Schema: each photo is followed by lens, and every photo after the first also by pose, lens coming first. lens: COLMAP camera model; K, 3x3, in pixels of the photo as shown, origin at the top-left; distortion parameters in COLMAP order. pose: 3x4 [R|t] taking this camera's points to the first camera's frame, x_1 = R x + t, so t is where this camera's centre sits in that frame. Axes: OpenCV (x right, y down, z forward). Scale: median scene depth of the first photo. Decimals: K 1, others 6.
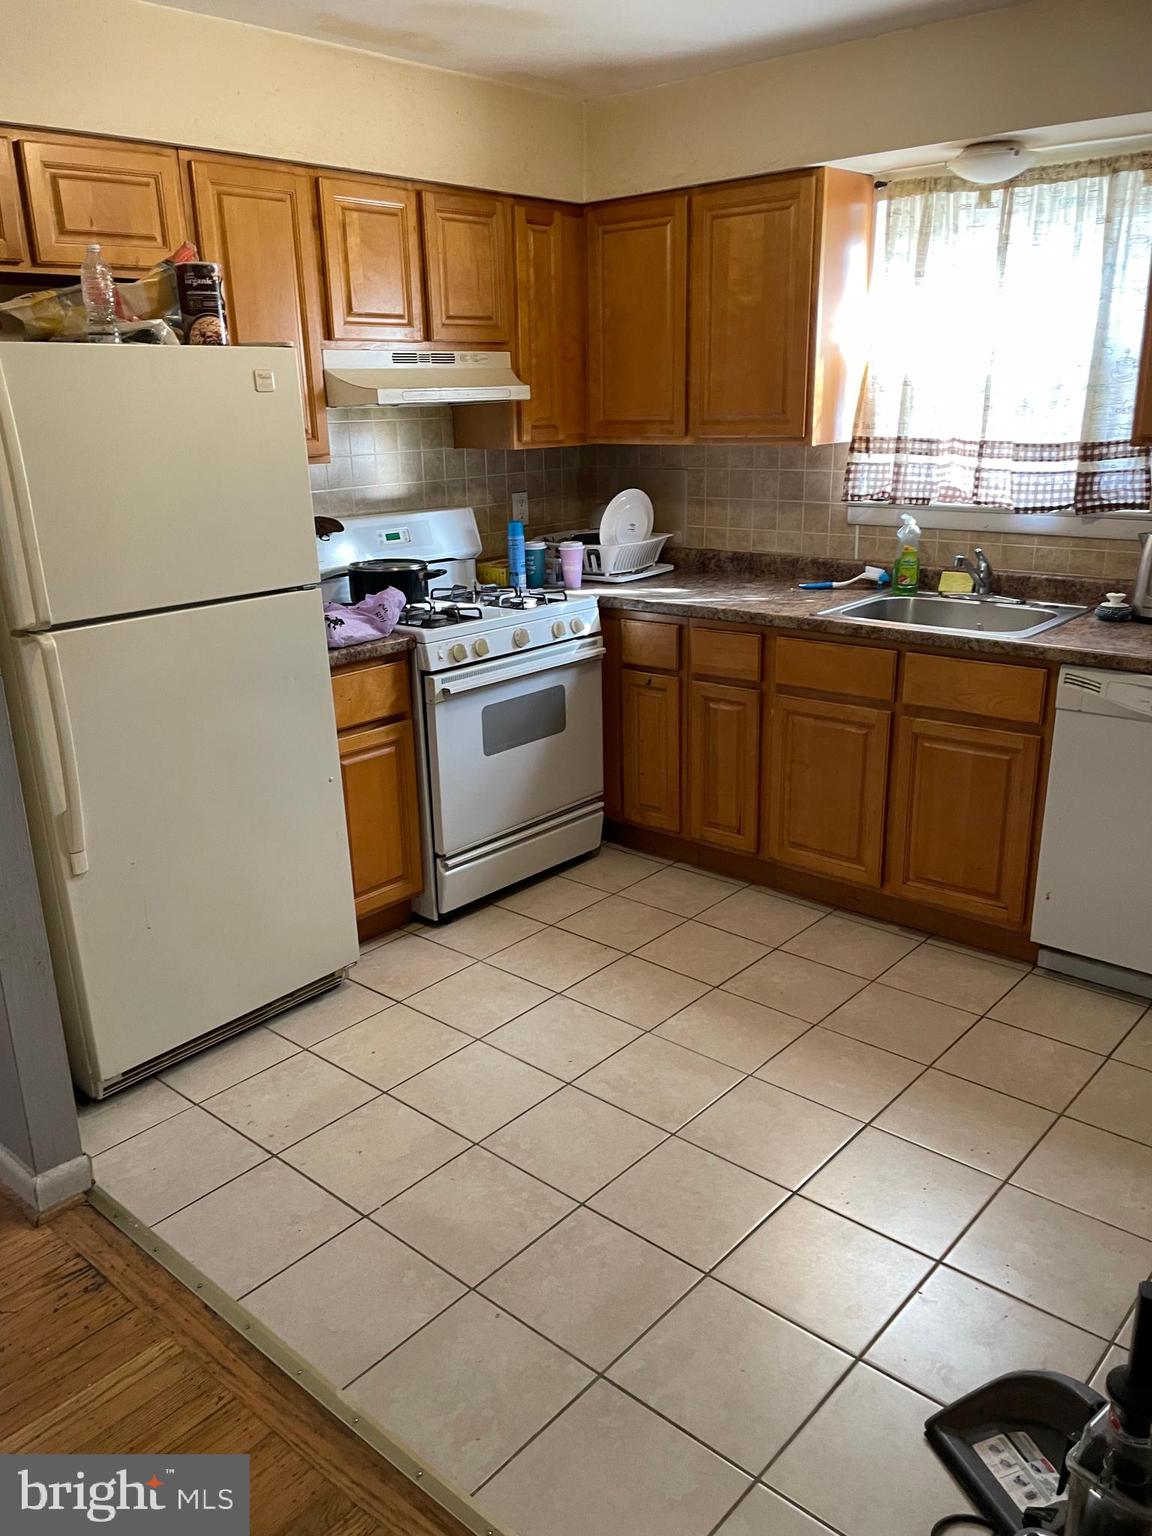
lens RADIAL K [[1173.9, 0, 558.0], [0, 1173.9, 785.0], [0, 0, 1]] dist [0.085894, -0.123320]
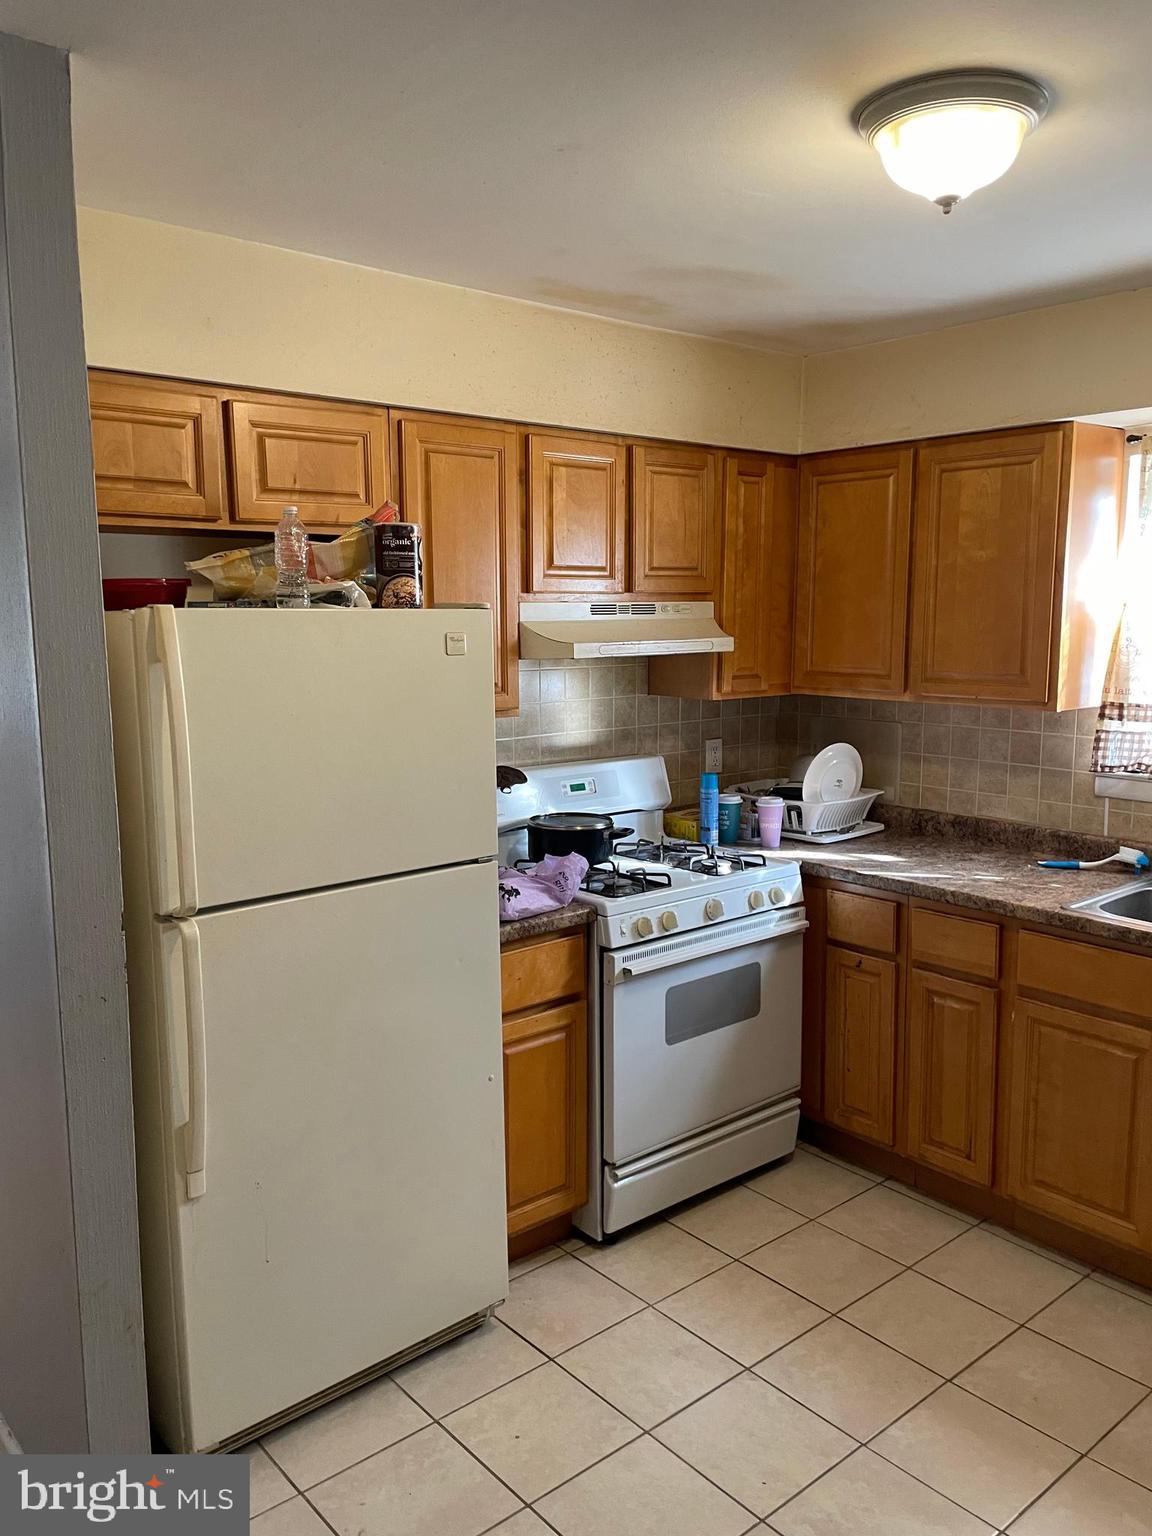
lens RADIAL K [[1173.9, 0, 569.7], [0, 1173.9, 767.8], [0, 0, 1]] dist [0.085894, -0.123320]
pose [[0.990062, 0.040900, -0.134552, -0.025432], [-0.064533, 0.982222, -0.176282, -0.070583], [0.124950, 0.183213, 0.975100, 0.107271]]
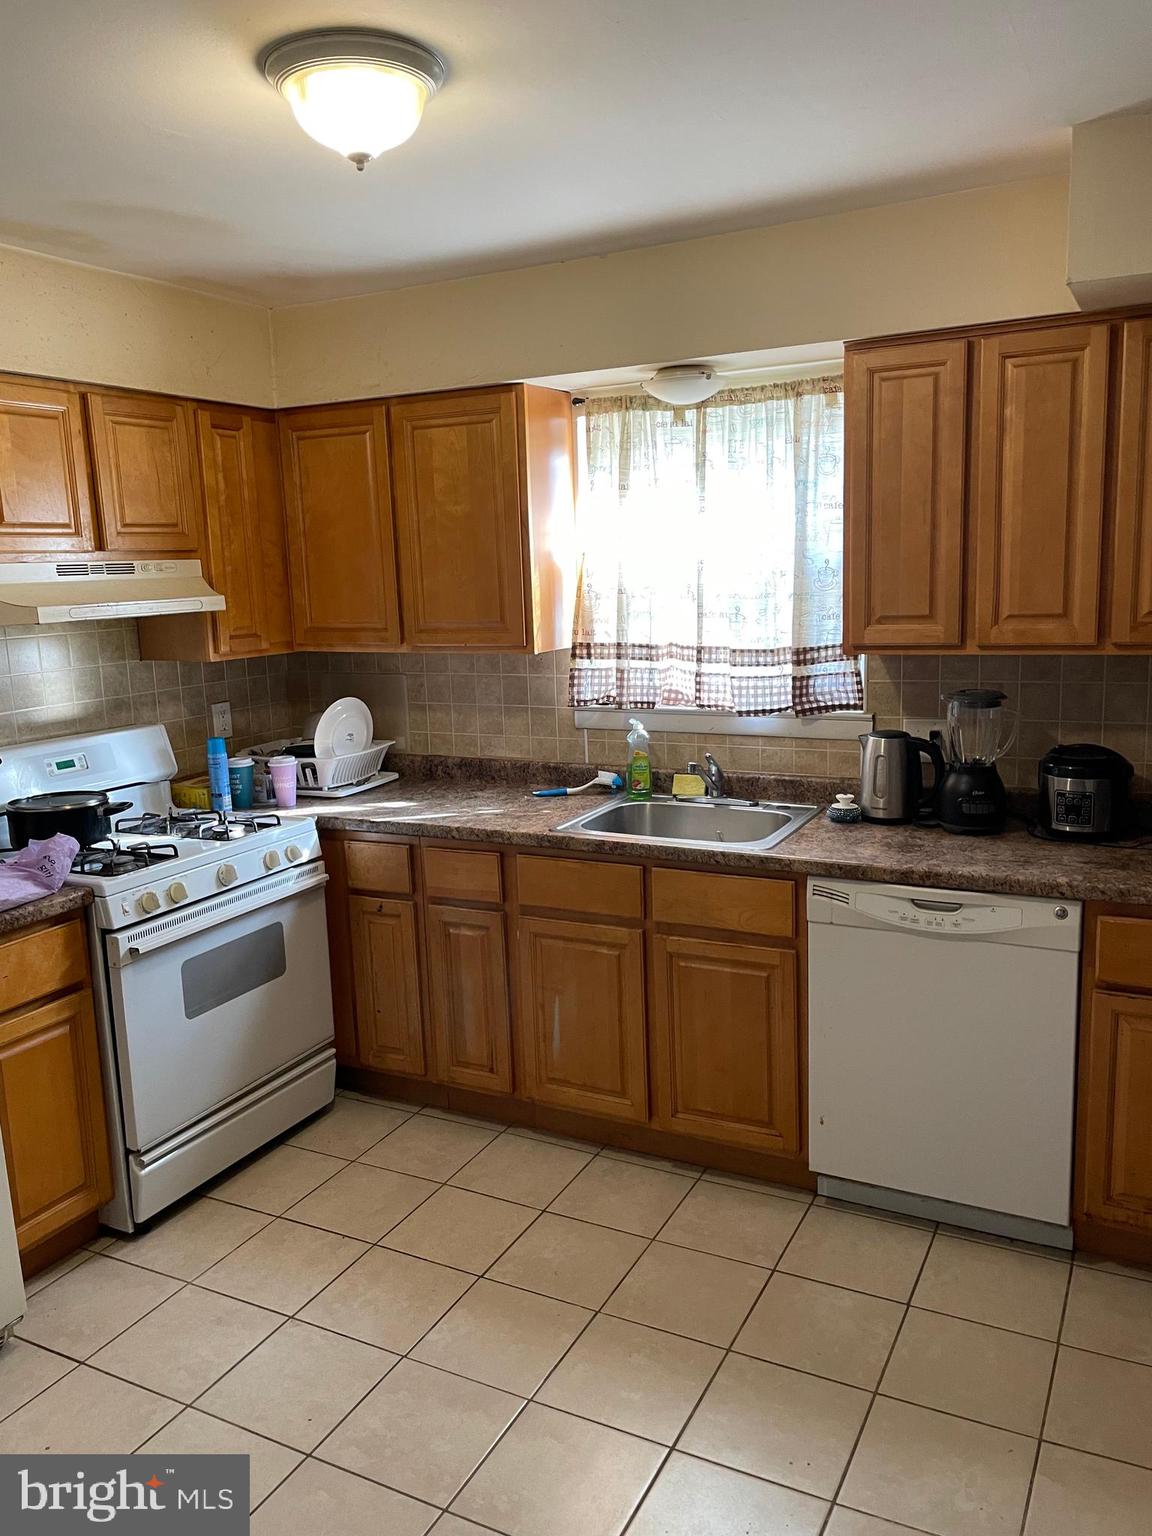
lens RADIAL K [[1173.9, 0, 576.1], [0, 1173.9, 769.0], [0, 0, 1]] dist [0.085894, -0.123320]
pose [[0.968166, -0.051667, 0.244917, 0.008892], [0.088141, 0.986166, -0.140384, -0.060392], [-0.234276, 0.157502, 0.959327, 0.095190]]
